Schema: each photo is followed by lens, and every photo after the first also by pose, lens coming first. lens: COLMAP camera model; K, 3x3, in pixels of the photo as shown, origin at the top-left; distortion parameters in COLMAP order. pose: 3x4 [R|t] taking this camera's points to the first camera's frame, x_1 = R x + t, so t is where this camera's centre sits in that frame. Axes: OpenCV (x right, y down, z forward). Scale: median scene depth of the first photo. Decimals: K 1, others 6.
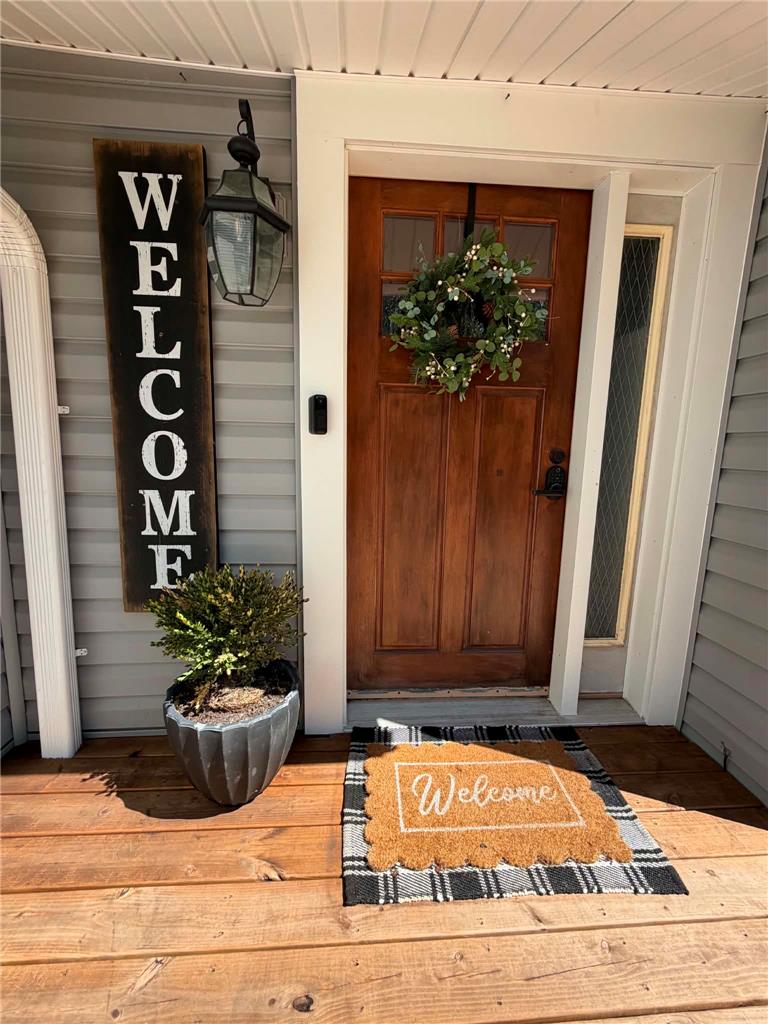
lens RADIAL K [[411.0, 0, 385.9], [0, 411.0, 510.4], [0, 0, 1]] dist [0.002790, -0.000605]
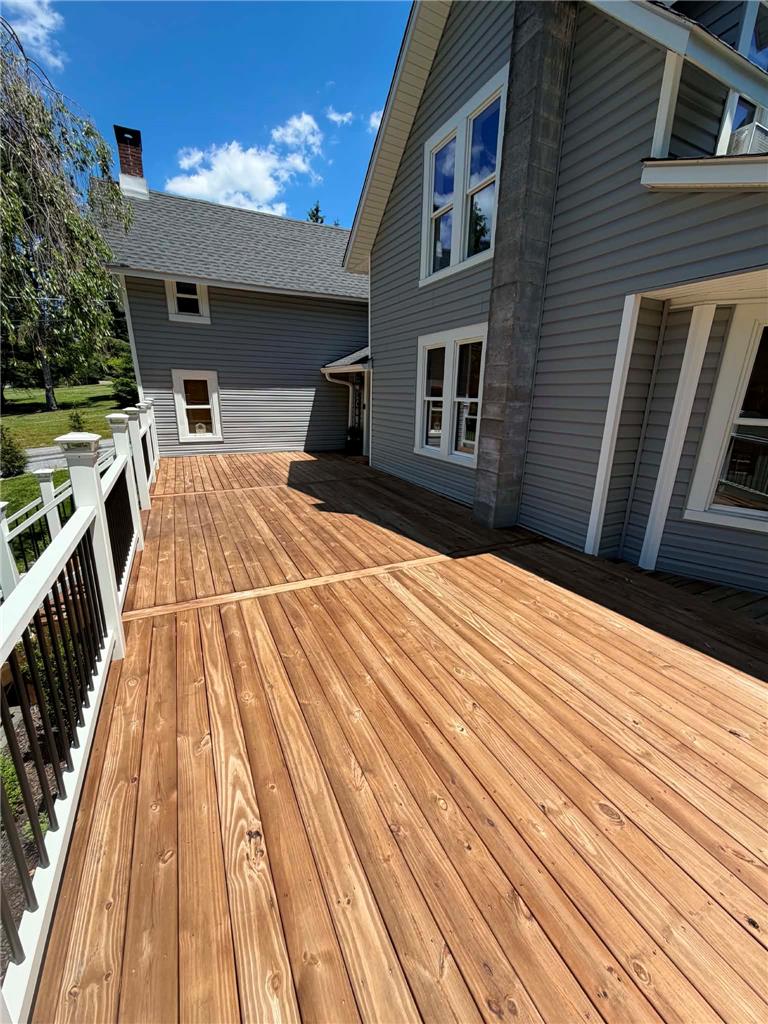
lens RADIAL K [[411.0, 0, 387.7], [0, 411.0, 505.7], [0, 0, 1]] dist [0.002790, -0.000605]
pose [[0.391116, 0.239779, -0.888557, 6.901100], [-0.157542, 0.968658, 0.192049, 0.002978], [0.906757, 0.064872, 0.416633, -1.545798]]
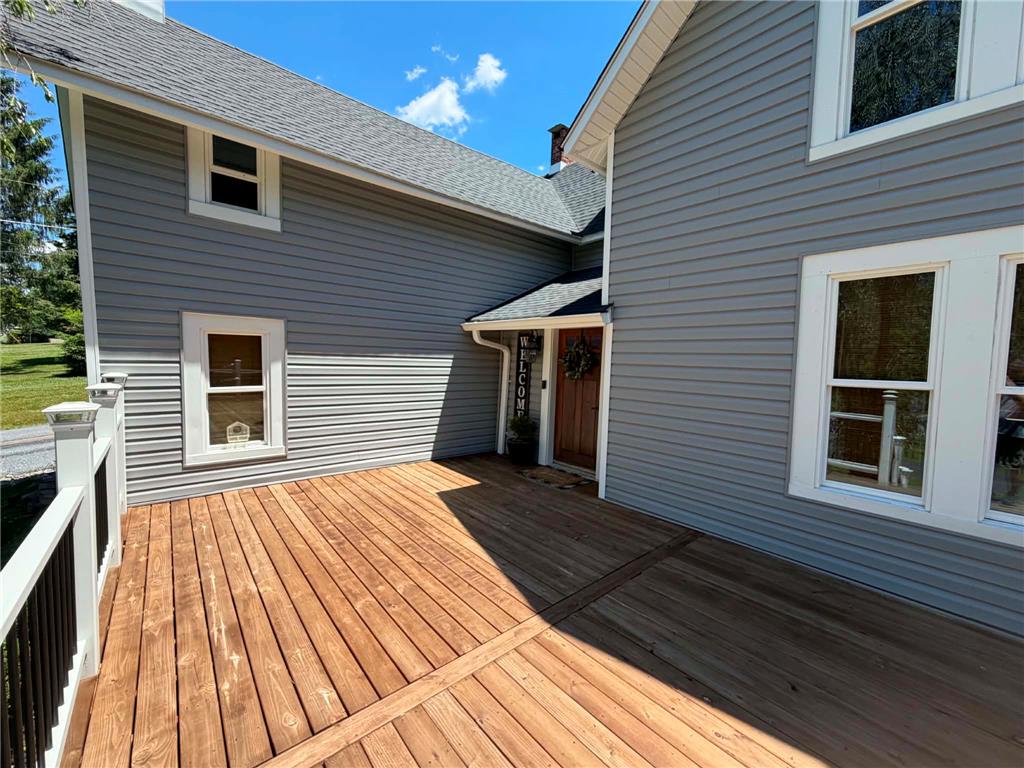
lens RADIAL K [[411.0, 0, 517.2], [0, 411.0, 384.5], [0, 0, 1]] dist [0.002790, -0.000605]
pose [[0.606296, 0.053643, -0.793428, 3.175005], [-0.146092, 0.988255, -0.044821, 0.002942], [0.781704, 0.143088, 0.607012, -1.910689]]
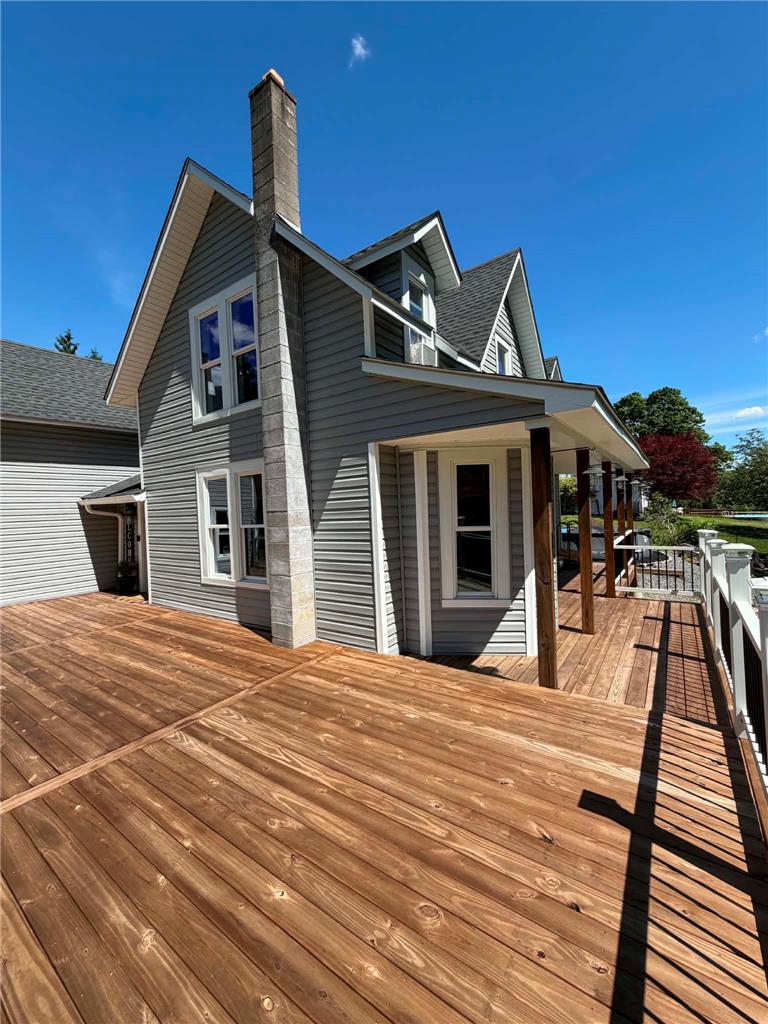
lens RADIAL K [[411.0, 0, 387.4], [0, 411.0, 505.5], [0, 0, 1]] dist [0.002790, -0.000605]
pose [[0.777724, -0.045530, -0.626955, 7.094374], [-0.042685, 0.991246, -0.124935, -0.099149], [0.627155, 0.123926, 0.768972, -1.628197]]
